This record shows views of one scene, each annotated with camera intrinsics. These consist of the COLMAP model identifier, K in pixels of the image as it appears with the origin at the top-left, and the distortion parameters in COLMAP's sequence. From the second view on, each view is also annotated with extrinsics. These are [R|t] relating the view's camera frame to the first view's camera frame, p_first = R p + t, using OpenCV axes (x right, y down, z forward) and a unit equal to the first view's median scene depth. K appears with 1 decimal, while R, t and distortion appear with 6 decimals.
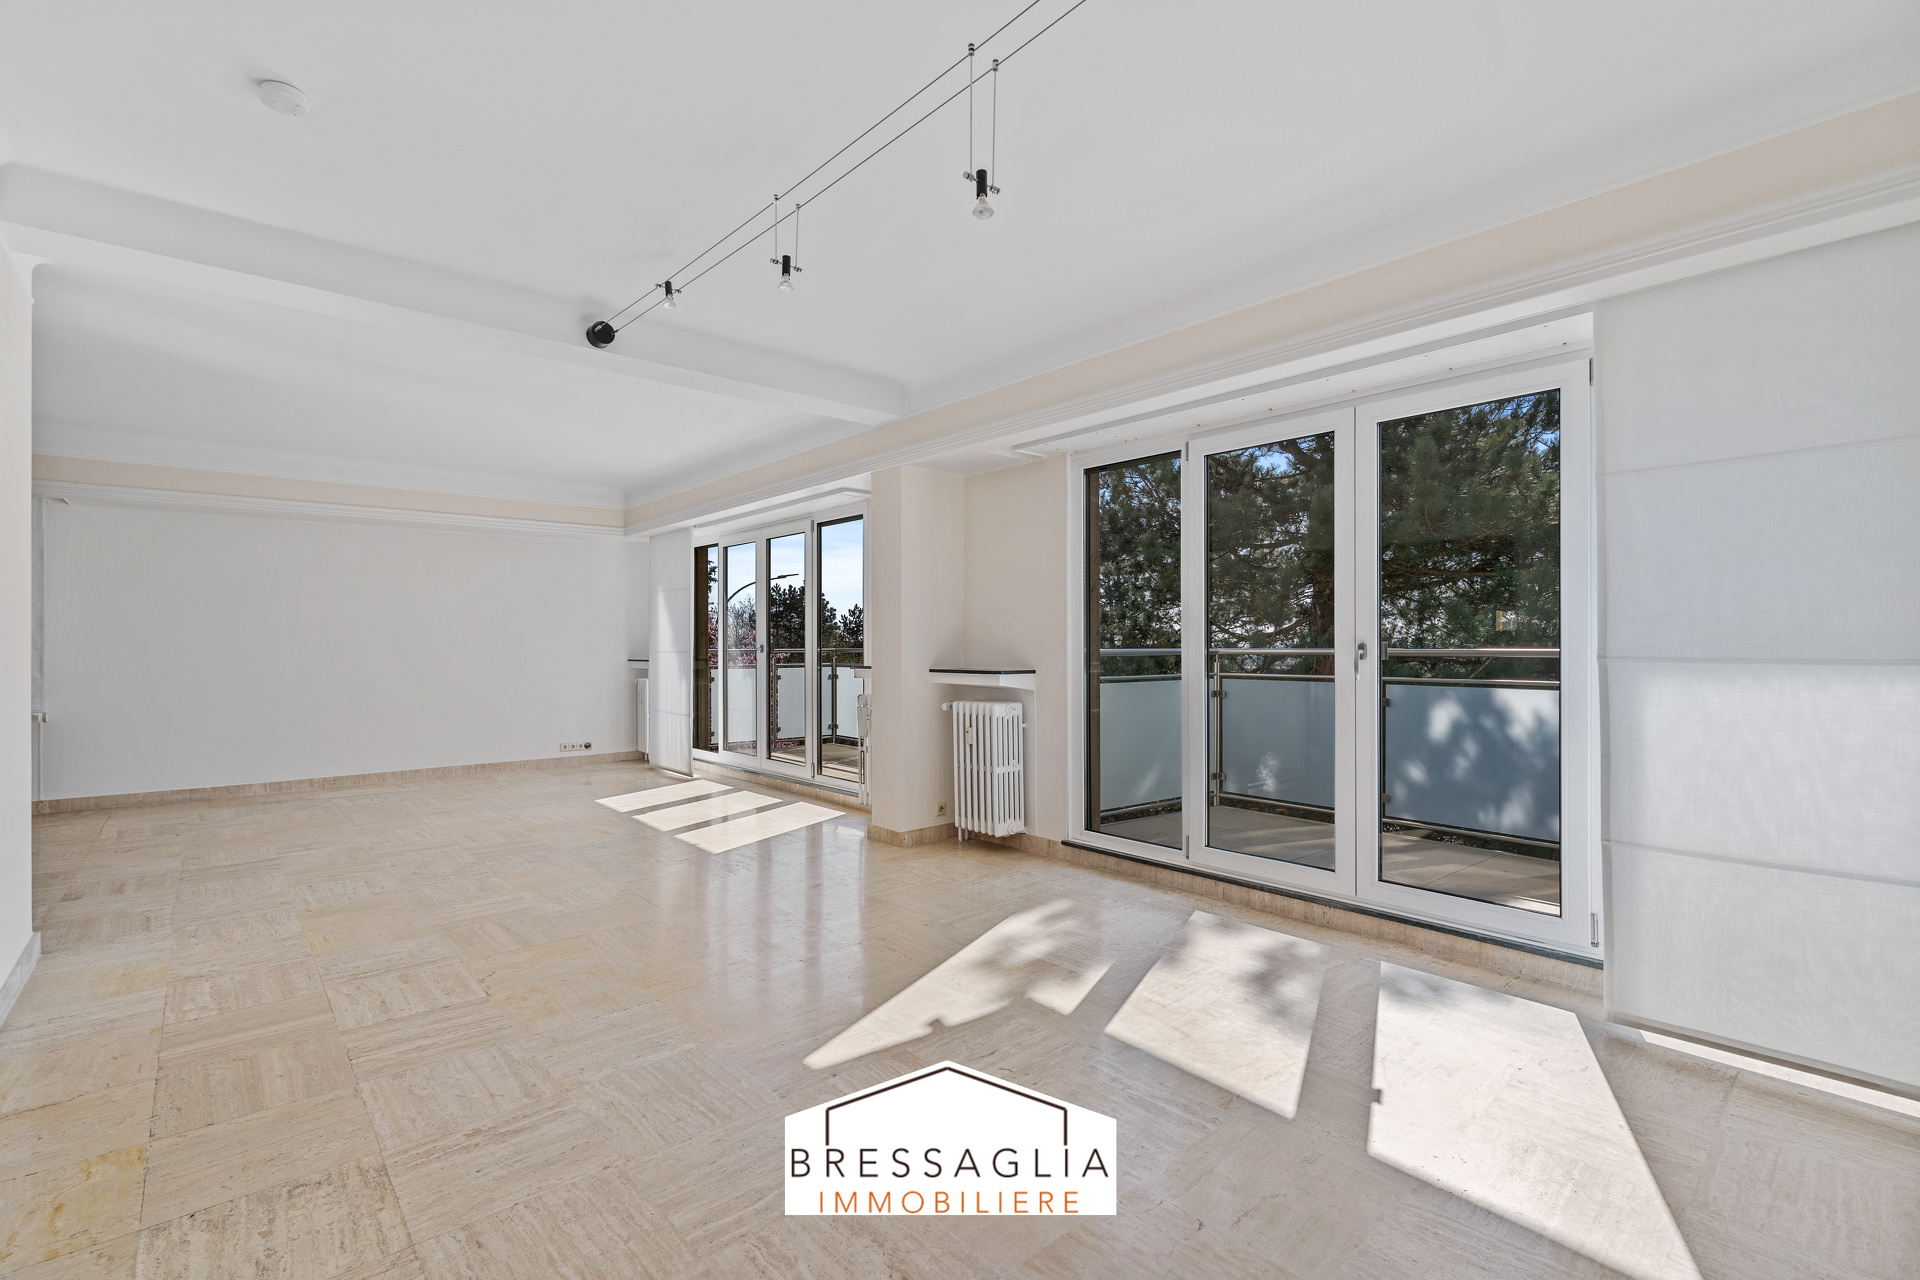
lens RADIAL K [[926.7, 0, 960.0], [0, 926.7, 640.0], [0, 0, 1]] dist [0.012412, -0.000881]
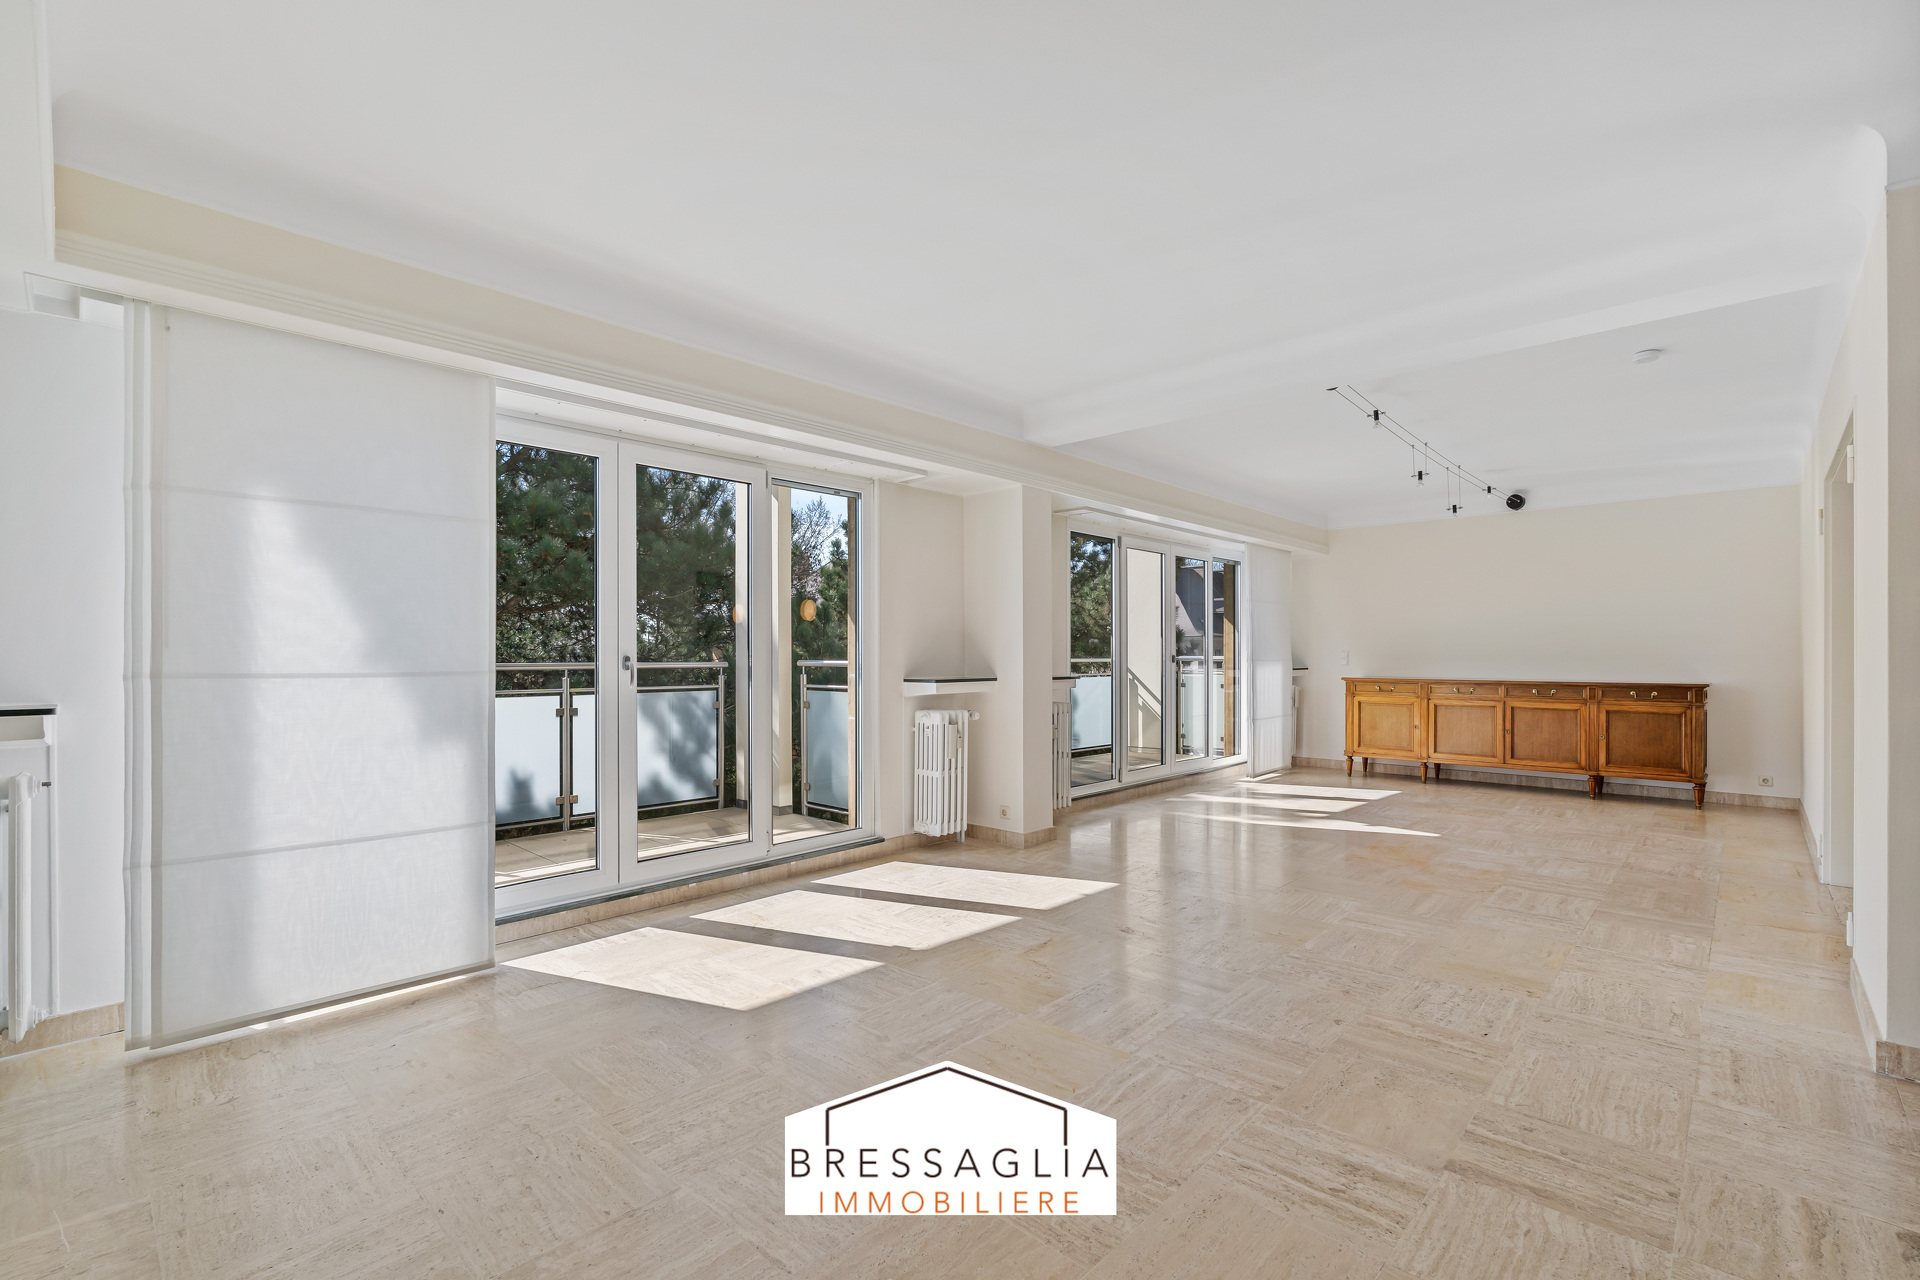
lens RADIAL K [[842.4, 0, 959.4], [0, 842.4, 658.1], [0, 0, 1]] dist [-0.000892, 0.000525]
pose [[-0.138084, -0.000489, 0.990420, -1.406686], [-0.007371, 0.999973, -0.000534, 0.006094], [-0.990393, -0.007374, -0.138084, 1.658068]]
